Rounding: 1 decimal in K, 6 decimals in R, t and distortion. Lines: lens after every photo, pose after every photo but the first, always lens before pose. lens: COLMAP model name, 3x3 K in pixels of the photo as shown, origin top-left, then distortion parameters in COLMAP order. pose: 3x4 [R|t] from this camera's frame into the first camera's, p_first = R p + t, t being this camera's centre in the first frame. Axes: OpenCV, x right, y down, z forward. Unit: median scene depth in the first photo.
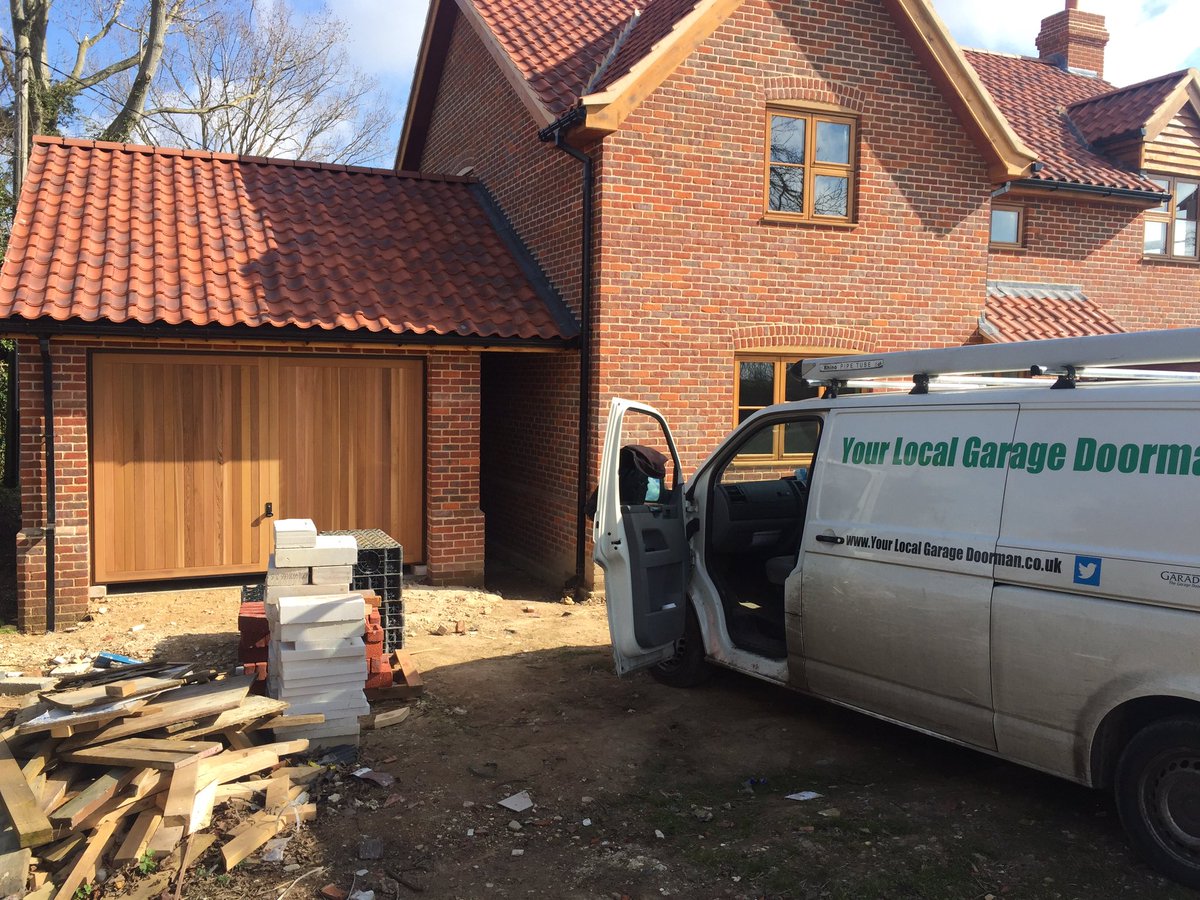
lens RADIAL K [[989.8, 0, 532.1], [0, 989.8, 449.1], [0, 0, 1]] dist [0.091010, -0.117009]
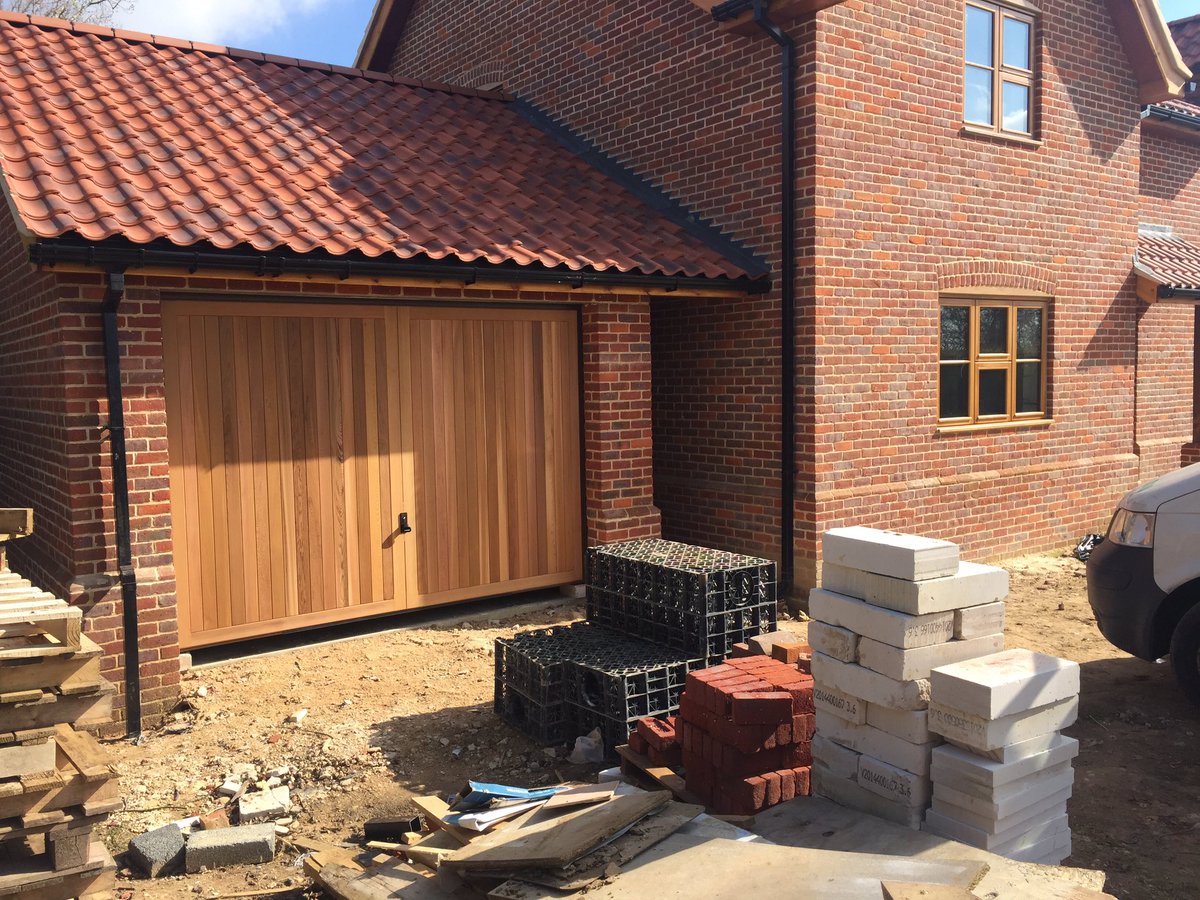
lens RADIAL K [[1040.4, 0, 595.9], [0, 1040.4, 448.7], [0, 0, 1]] dist [0.101442, -0.147531]
pose [[0.972688, -0.049574, 0.226759, -0.281019], [0.047644, 0.998767, 0.013982, 0.004106], [-0.227172, -0.002797, 0.973851, 0.233215]]
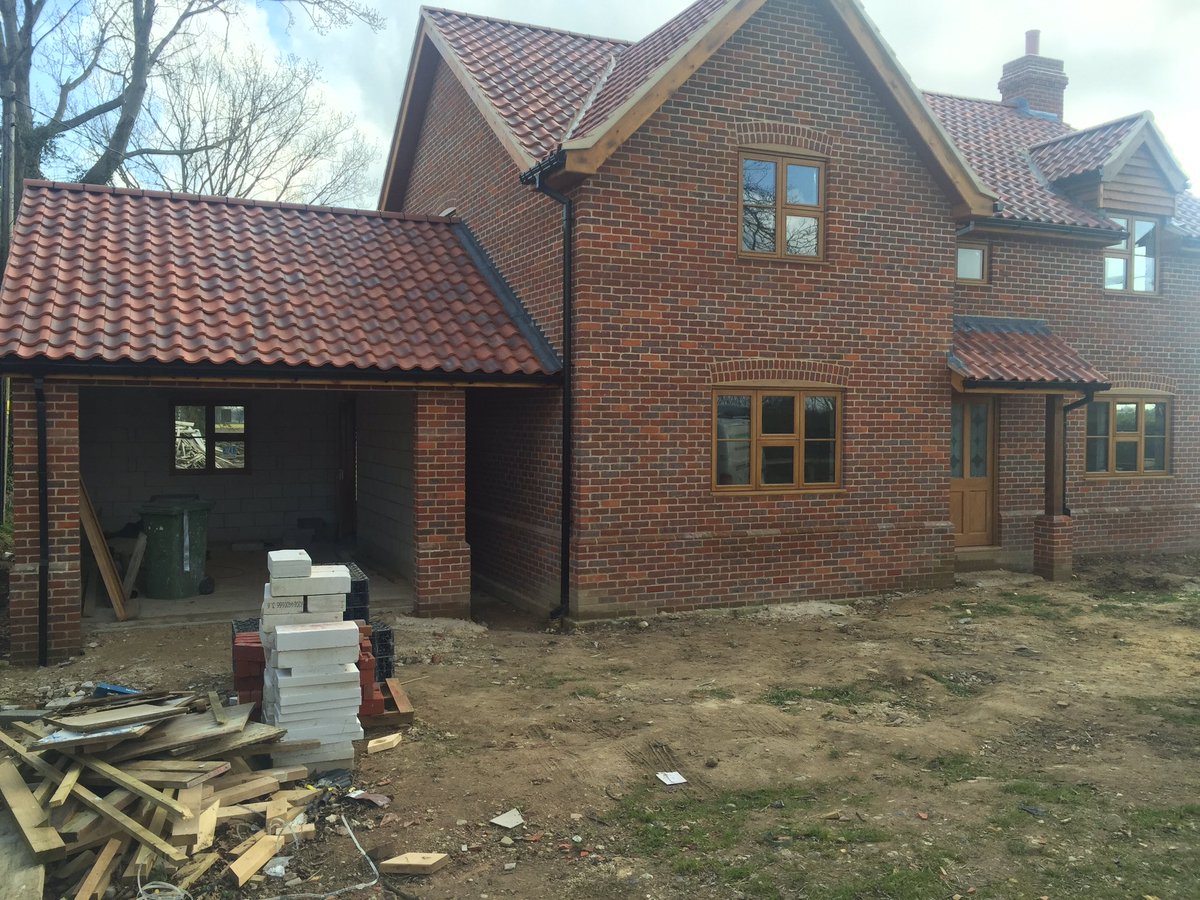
lens RADIAL K [[990.7, 0, 533.8], [0, 990.7, 452.9], [0, 0, 1]] dist [0.078192, -0.123602]
pose [[0.999744, -0.008375, 0.021013, -0.003319], [0.009039, 0.999456, -0.031729, 0.002655], [-0.020736, 0.031911, 0.999276, -0.021780]]
